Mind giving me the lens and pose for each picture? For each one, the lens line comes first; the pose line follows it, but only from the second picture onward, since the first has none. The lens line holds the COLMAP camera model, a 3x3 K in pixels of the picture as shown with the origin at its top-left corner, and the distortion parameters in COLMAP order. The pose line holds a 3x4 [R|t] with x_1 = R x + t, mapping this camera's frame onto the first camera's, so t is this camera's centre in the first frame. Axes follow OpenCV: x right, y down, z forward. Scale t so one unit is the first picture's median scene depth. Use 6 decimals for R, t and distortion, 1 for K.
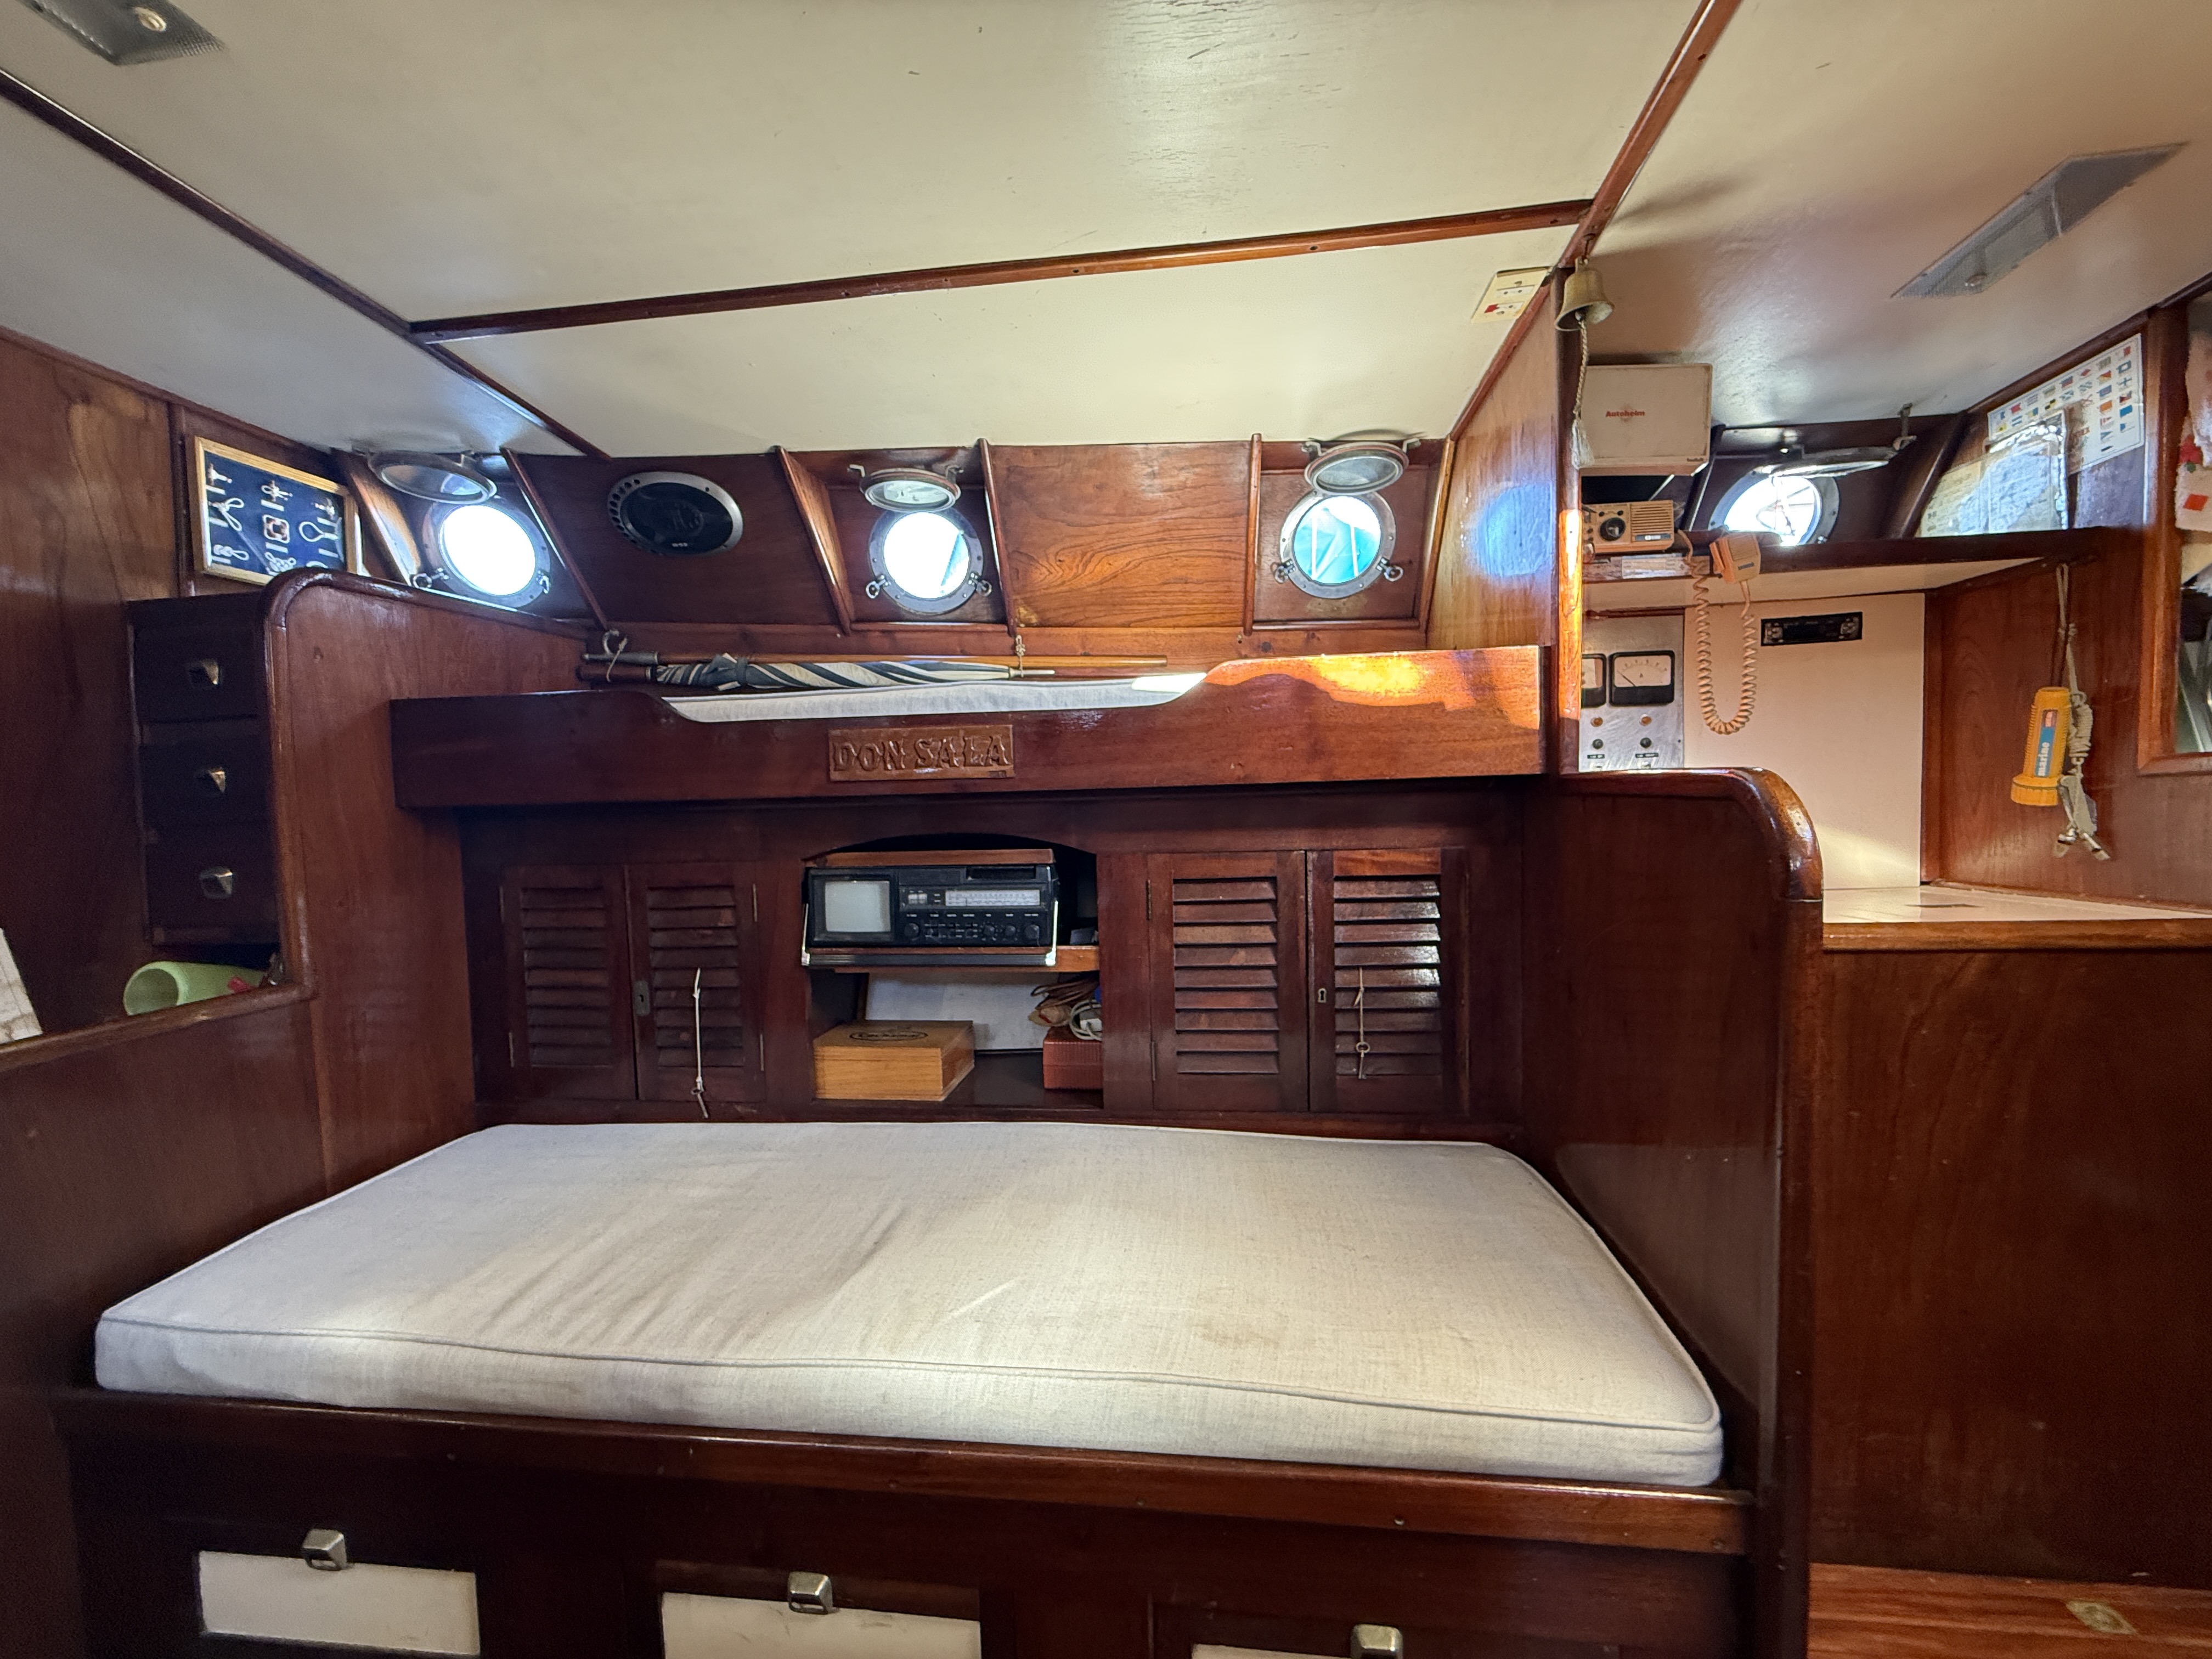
lens RADIAL K [[891.2, 0, 1096.7], [0, 891.2, 835.3], [0, 0, 1]] dist [-0.000886, 0.000520]
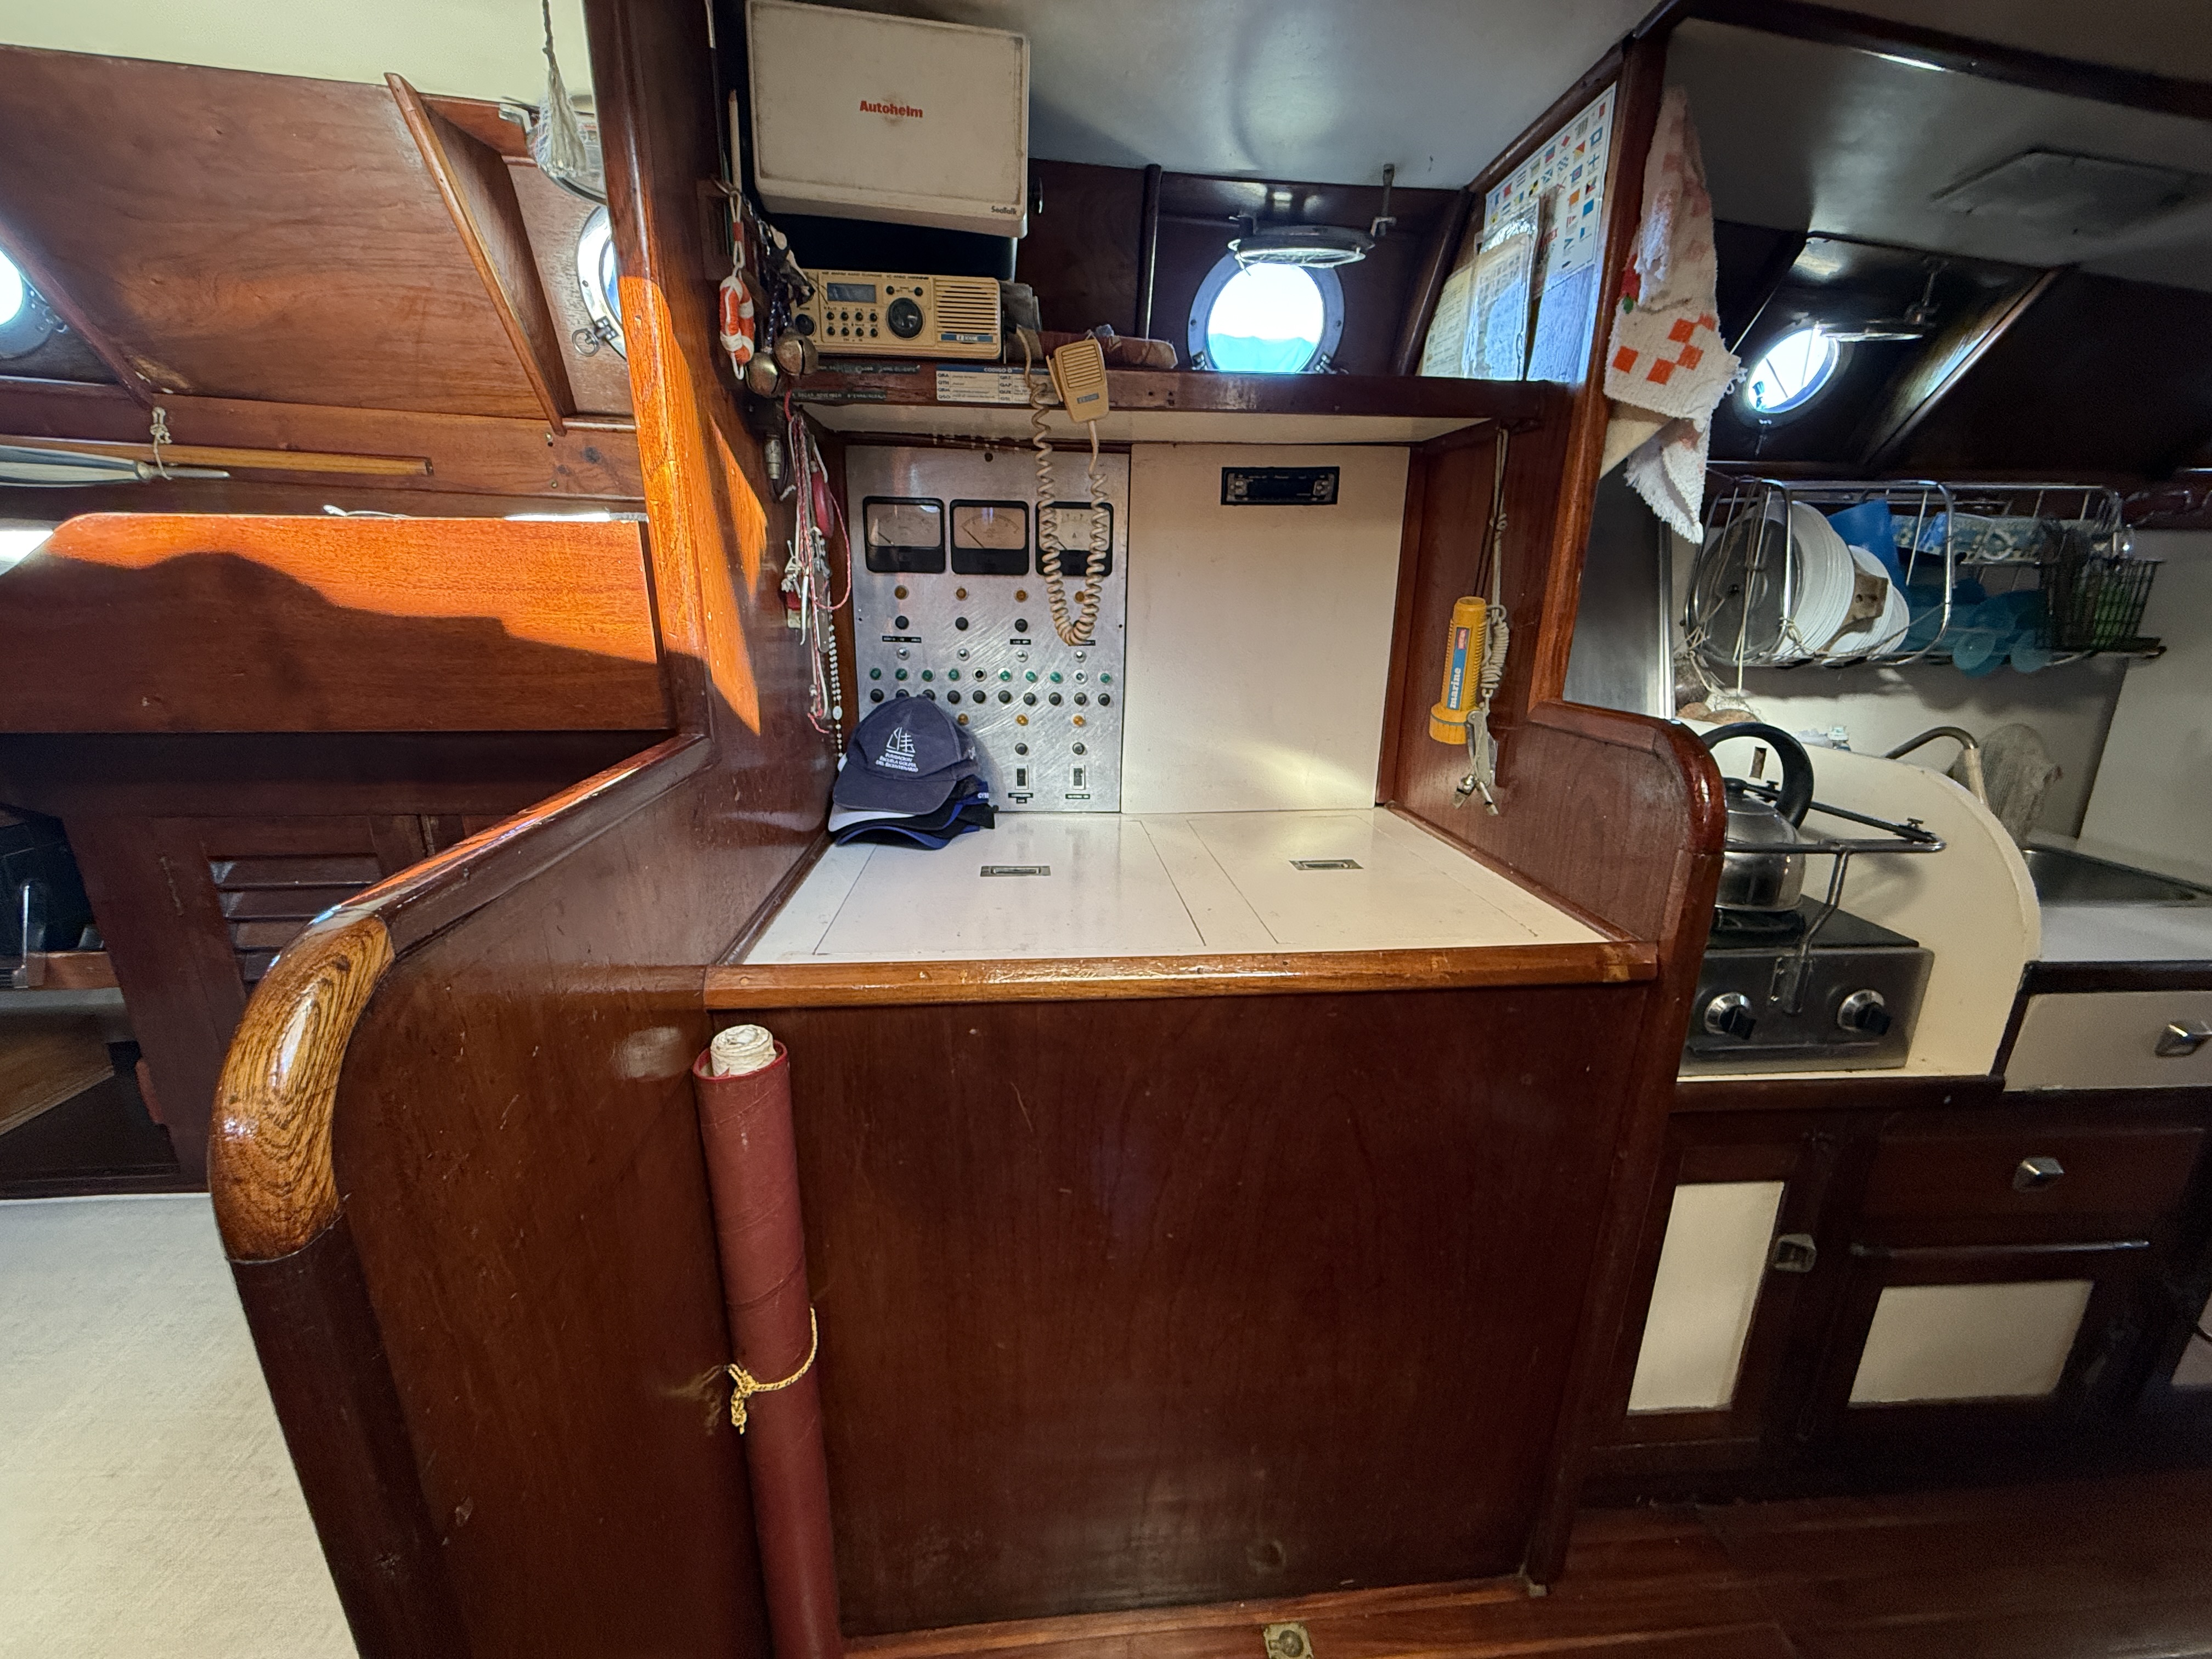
lens RADIAL K [[885.8, 0, 1103.4], [0, 885.8, 836.0], [0, 0, 1]] dist [-0.001401, 0.000230]
pose [[0.978802, -0.017588, 0.204052, 0.590433], [-0.031900, 0.971055, 0.236717, -0.136292], [-0.202309, -0.238208, 0.949909, 0.271905]]
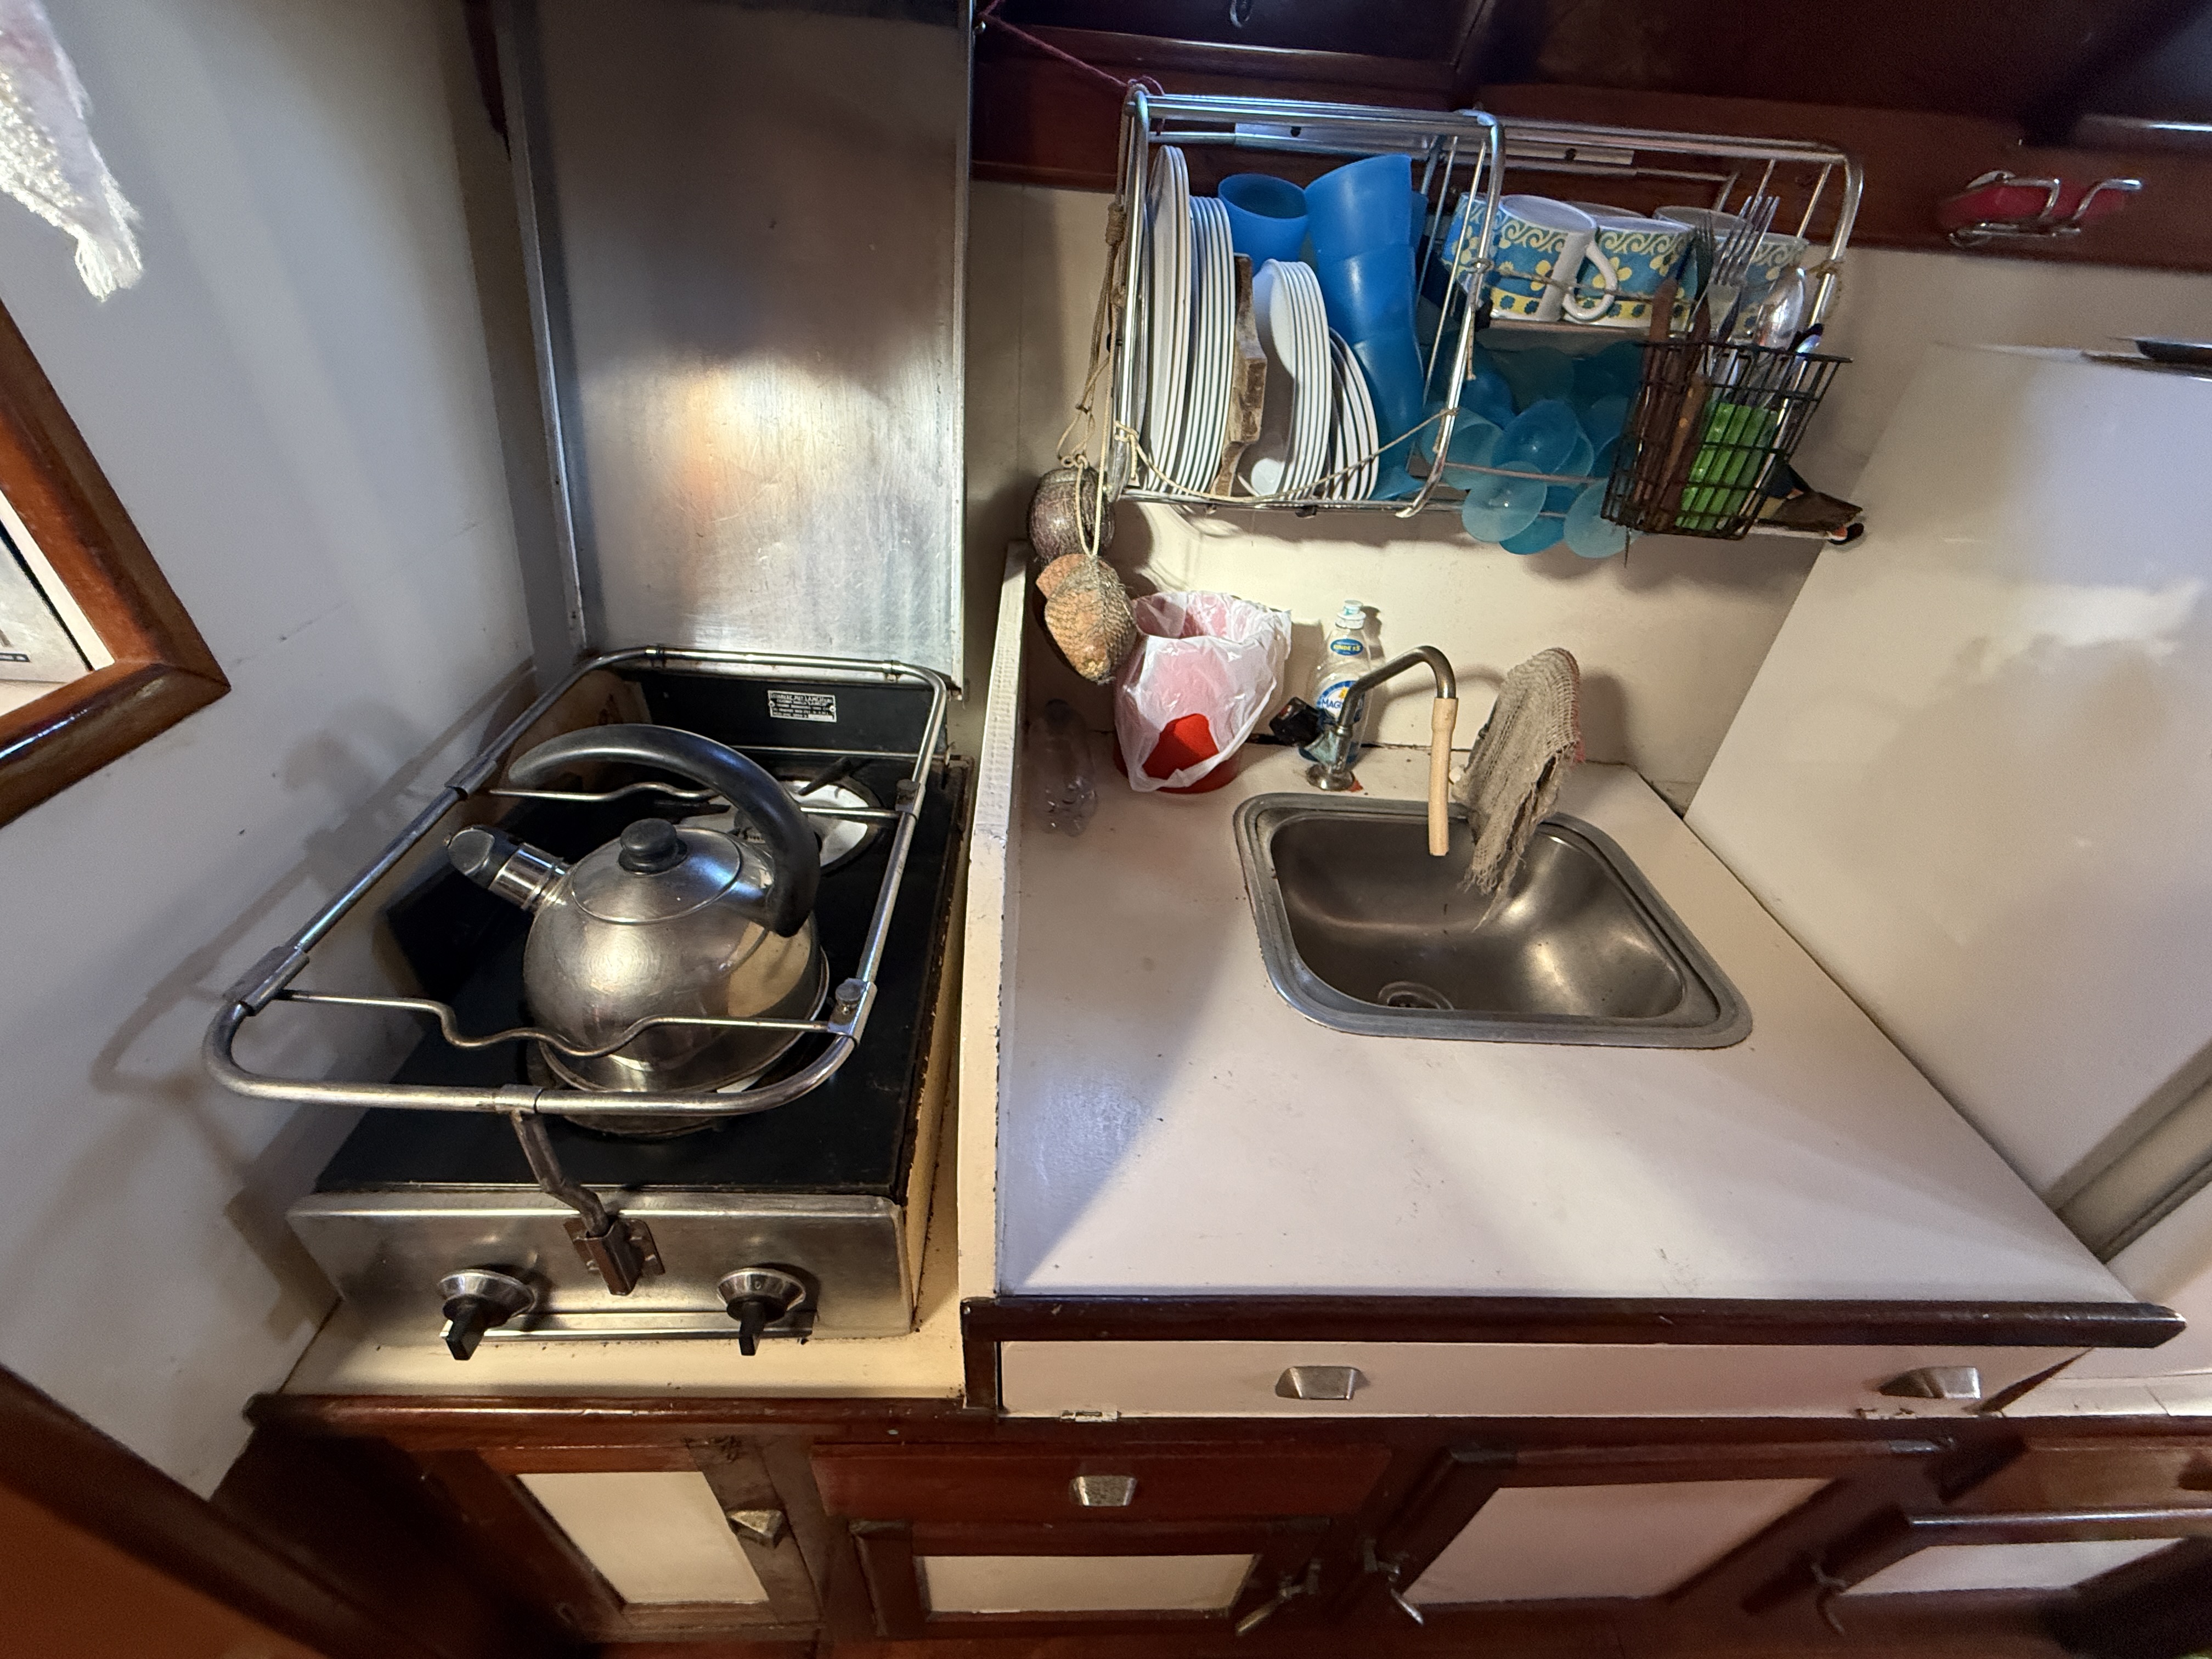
lens RADIAL K [[878.2, 0, 1106.0], [0, 878.2, 829.5], [0, 0, 1]] dist [0.002151, 0.000414]
pose [[0.984083, -0.020280, 0.176548, 1.068934], [-0.082912, 0.826315, 0.557073, -0.201392], [-0.157181, -0.562844, 0.811481, 0.442821]]
